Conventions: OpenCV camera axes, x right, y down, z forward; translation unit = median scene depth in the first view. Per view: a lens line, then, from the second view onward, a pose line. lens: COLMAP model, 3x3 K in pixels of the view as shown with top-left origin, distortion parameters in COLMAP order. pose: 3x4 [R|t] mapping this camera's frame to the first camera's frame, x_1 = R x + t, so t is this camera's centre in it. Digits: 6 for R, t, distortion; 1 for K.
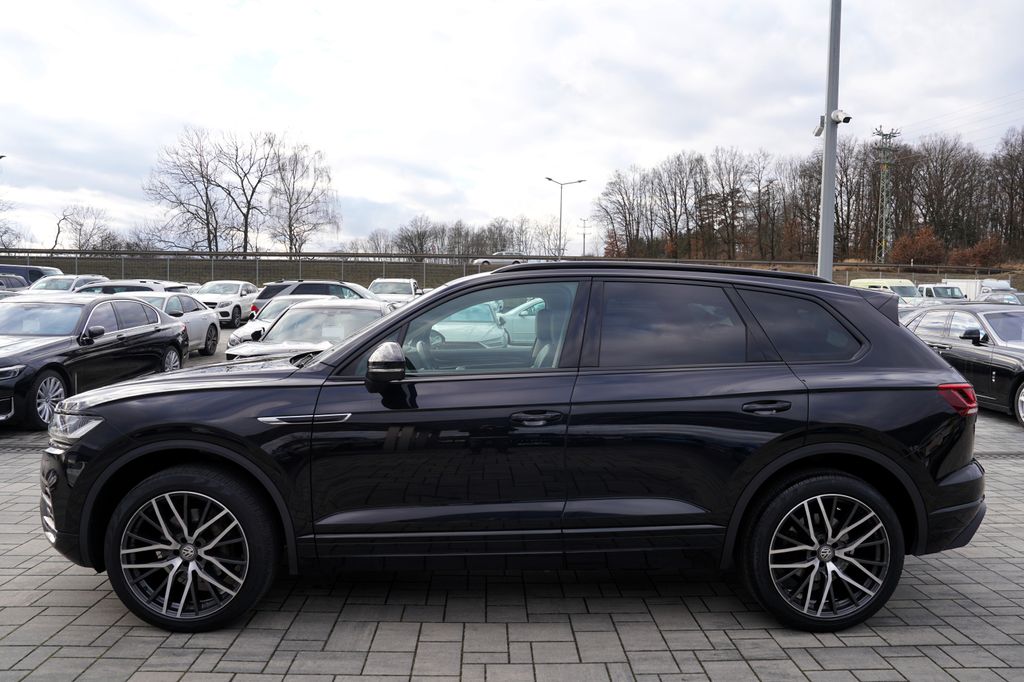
lens RADIAL K [[739.9, 0, 509.6], [0, 739.9, 312.8], [0, 0, 1]] dist [-0.099932, 0.073648]
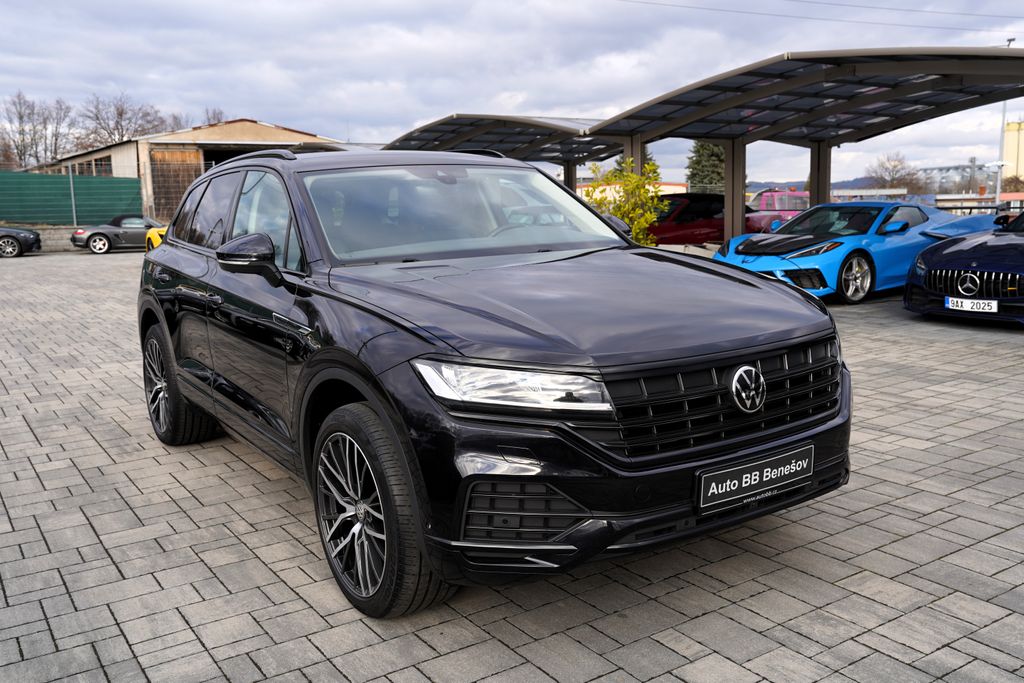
lens RADIAL K [[915.6, 0, 517.5], [0, 915.6, 314.5], [0, 0, 1]] dist [-0.008043, 0.010586]
pose [[-0.531690, -0.106562, 0.840208, -1.269059], [0.032617, 0.988741, 0.146041, -0.025026], [-0.846311, 0.105053, -0.522228, 1.798257]]
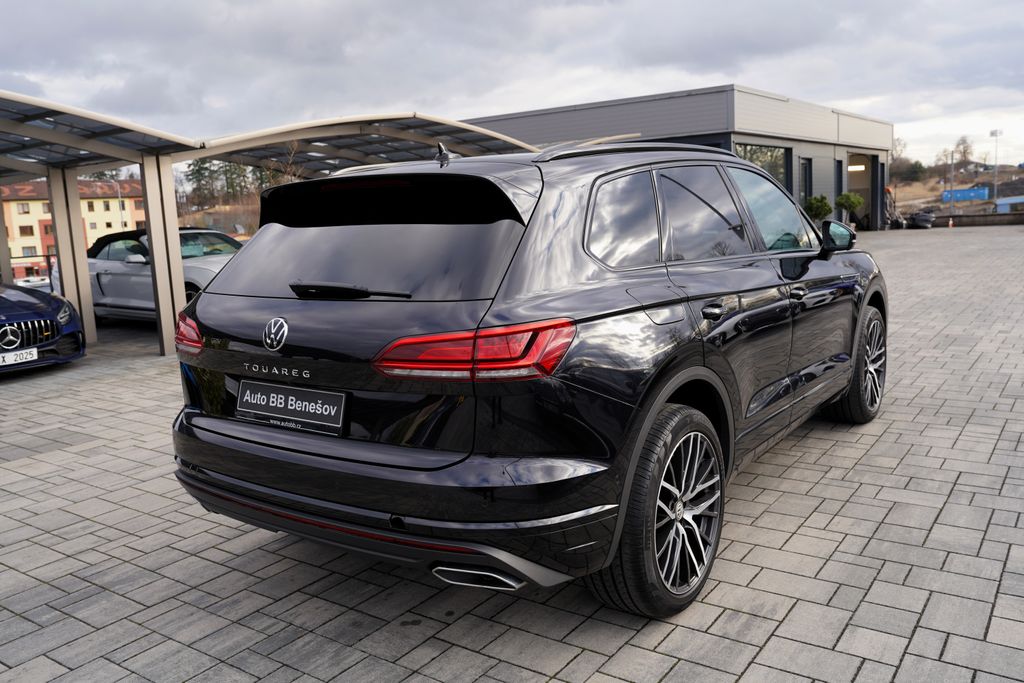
lens RADIAL K [[841.6, 0, 512.0], [0, 841.6, 341.5], [0, 0, 1]] dist [-0.014653, 0.005176]
pose [[-0.602877, 0.143444, -0.784833, 1.159491], [0.030931, 0.987167, 0.156665, -0.000591], [0.797234, 0.070174, -0.599578, 1.867230]]
